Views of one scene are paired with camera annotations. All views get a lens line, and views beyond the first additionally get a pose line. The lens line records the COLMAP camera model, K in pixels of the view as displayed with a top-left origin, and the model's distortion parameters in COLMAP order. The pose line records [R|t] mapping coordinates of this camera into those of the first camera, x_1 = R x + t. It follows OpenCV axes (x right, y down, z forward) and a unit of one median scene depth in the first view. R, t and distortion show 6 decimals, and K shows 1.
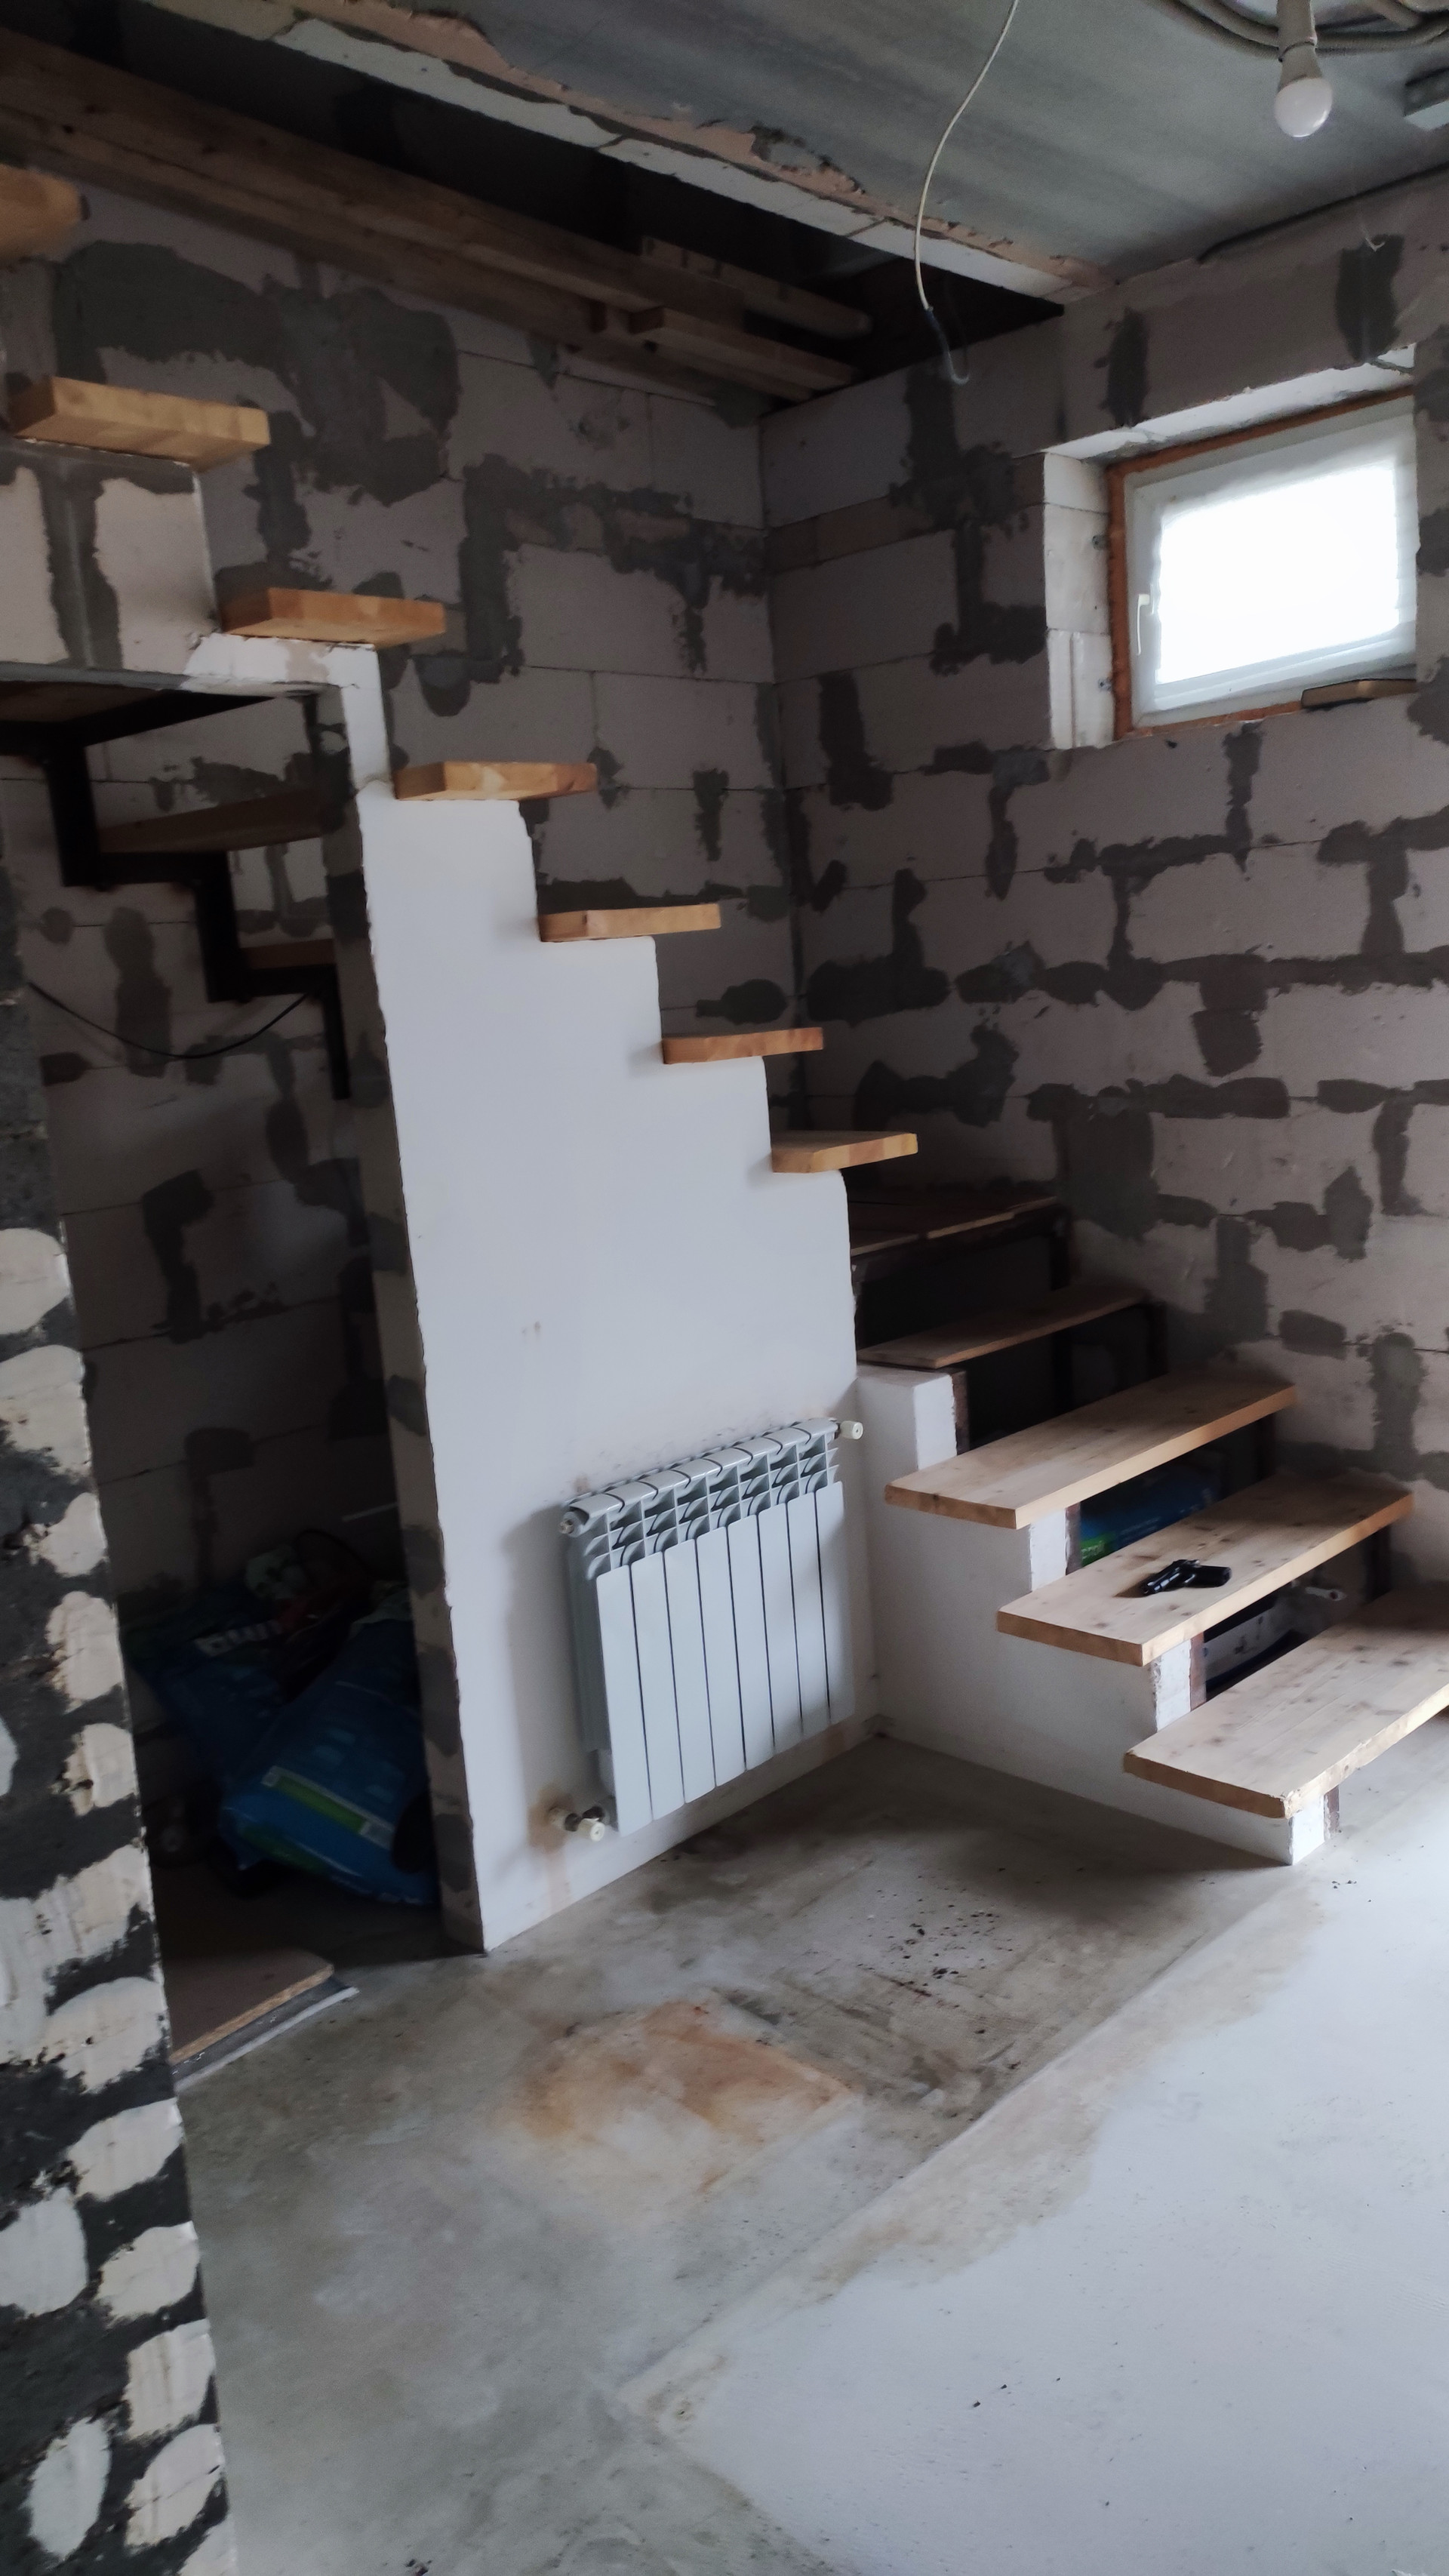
lens RADIAL K [[1880.2, 0, 729.7], [0, 1880.2, 1285.1], [0, 0, 1]] dist [0.056688, -0.055311]
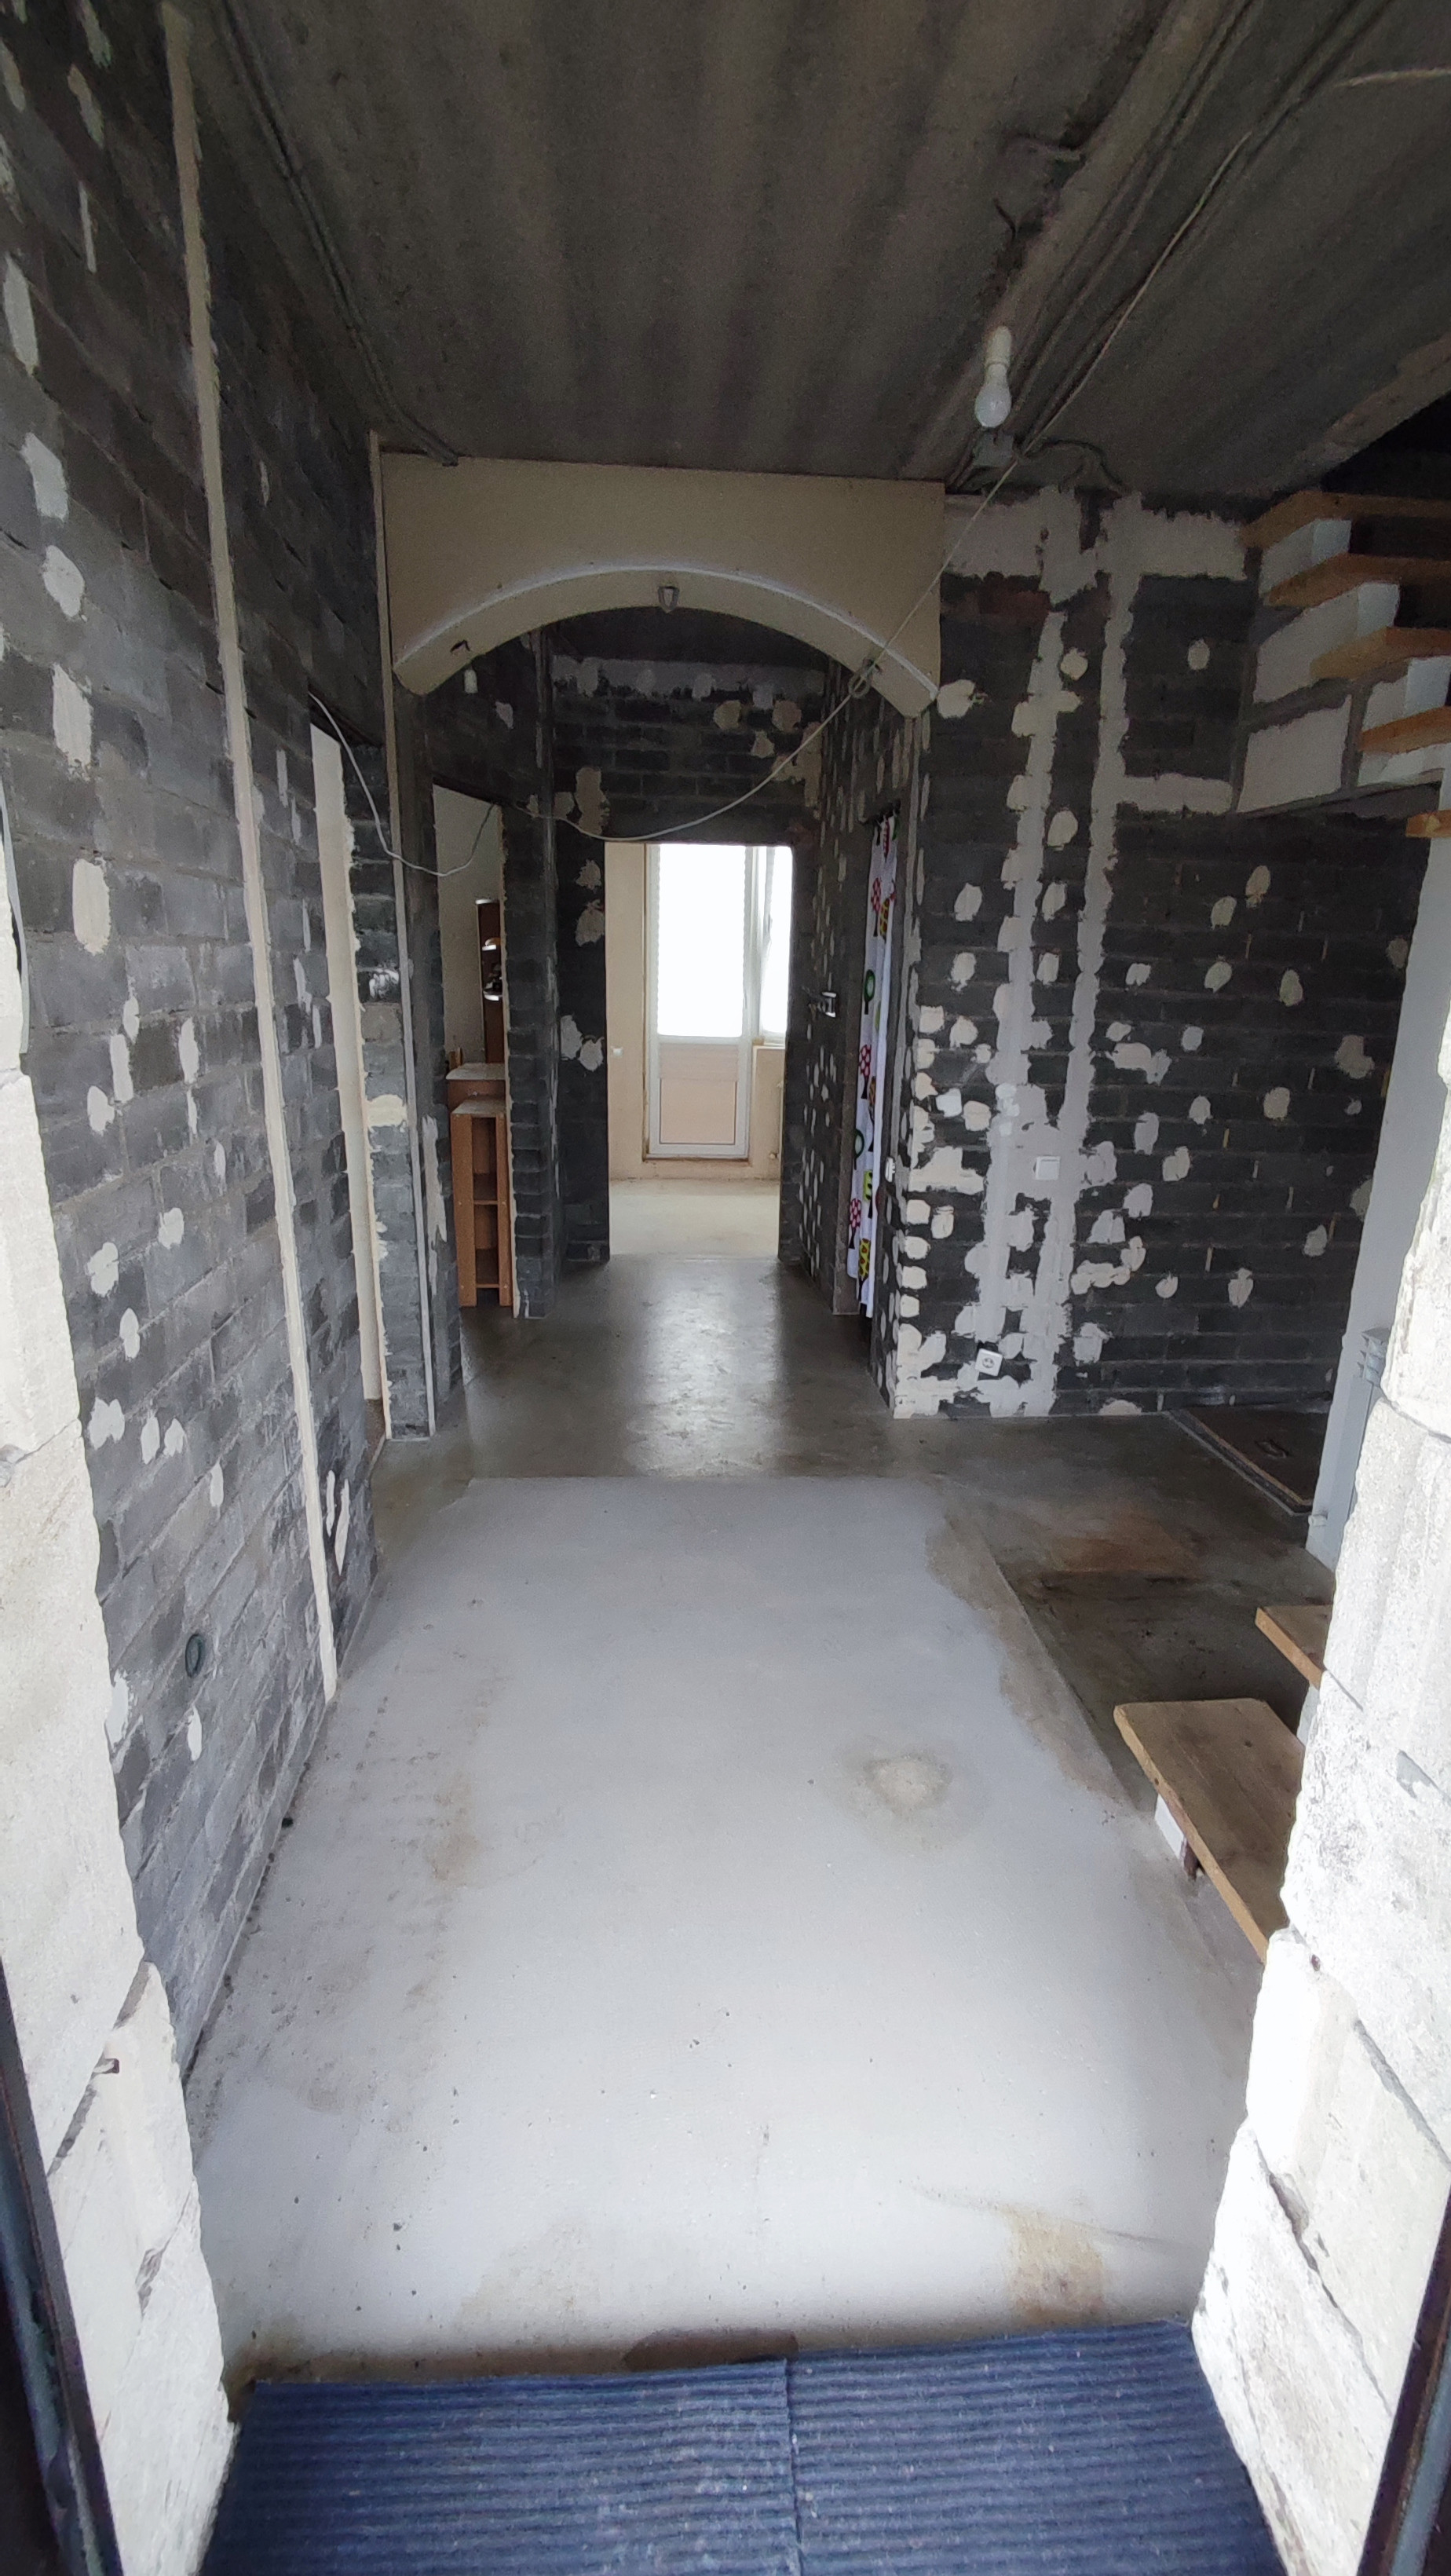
lens RADIAL K [[1171.9, 0, 716.8], [0, 1171.9, 1314.9], [0, 0, 1]] dist [-0.001936, -0.004210]
pose [[-0.661485, 0.273479, -0.698318, 0.857300], [-0.102364, 0.889503, 0.445316, -0.237837], [0.742940, 0.366053, -0.560398, 1.068862]]
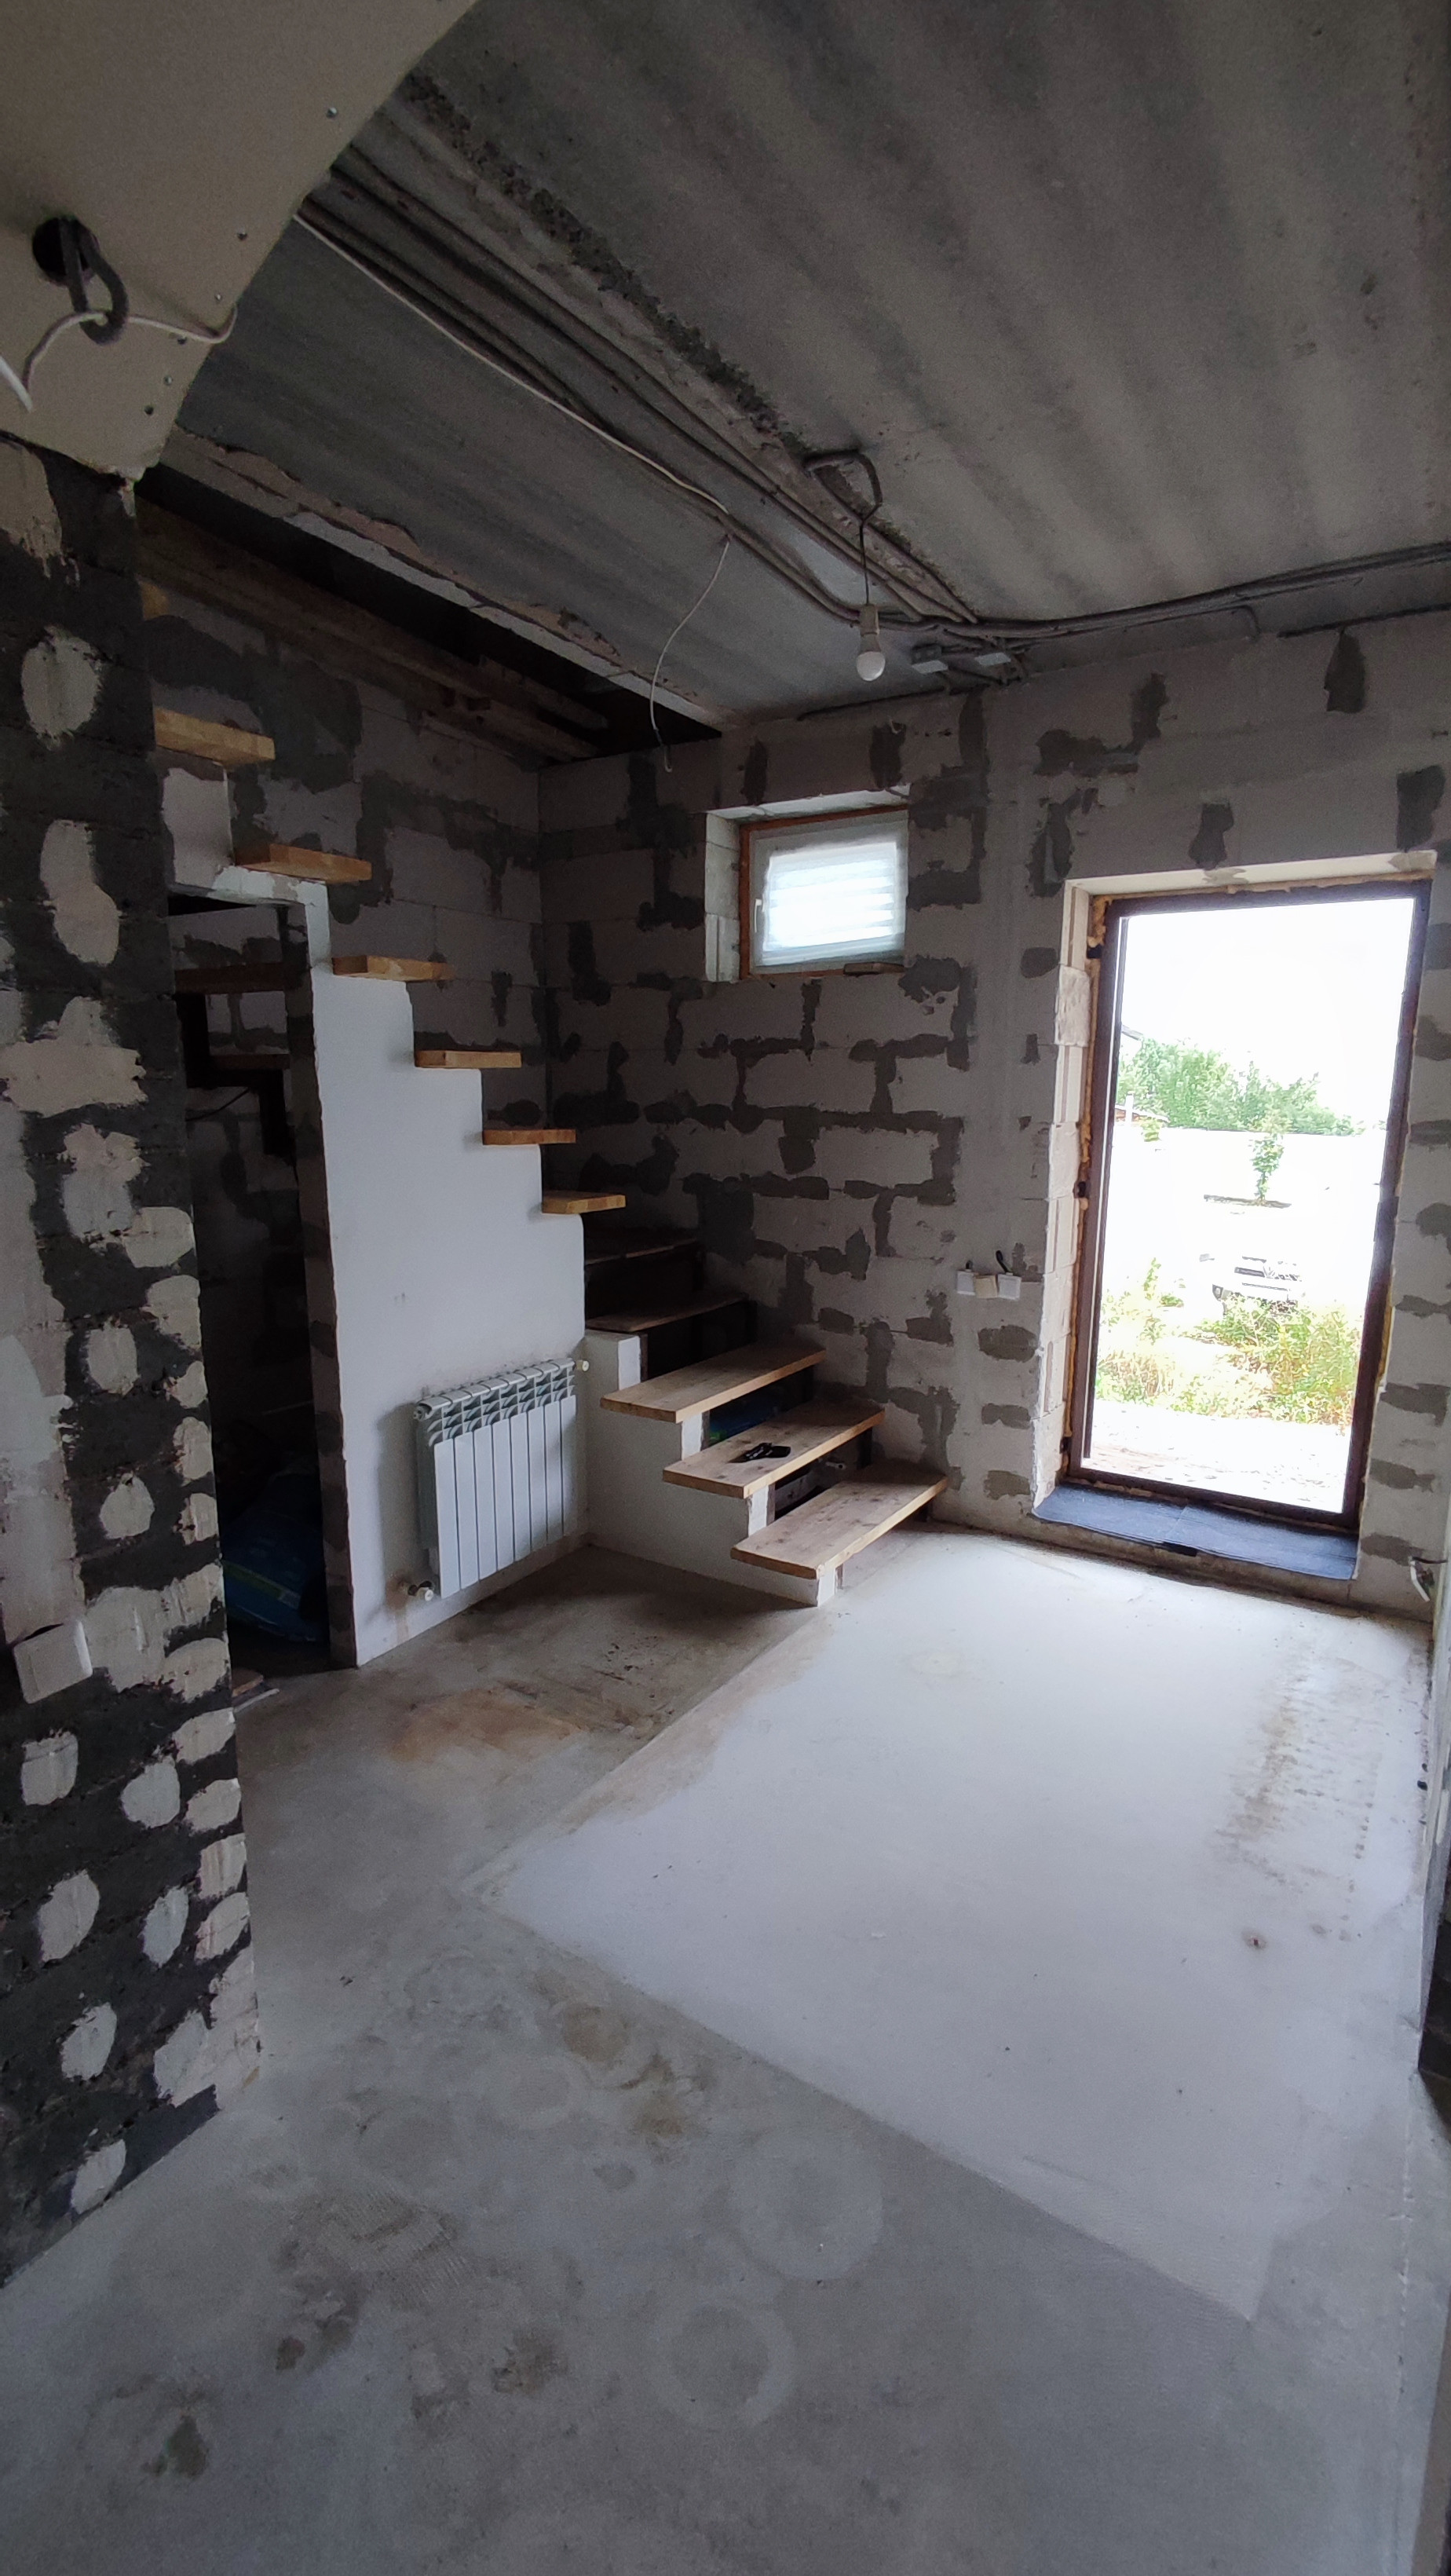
lens RADIAL K [[1171.9, 0, 728.5], [0, 1171.9, 1309.5], [0, 0, 1]] dist [-0.001936, -0.004210]
pose [[0.974130, 0.036886, 0.222959, -0.049583], [-0.038599, 0.999249, 0.003330, 0.018742], [-0.222669, -0.011850, 0.974822, -0.078638]]
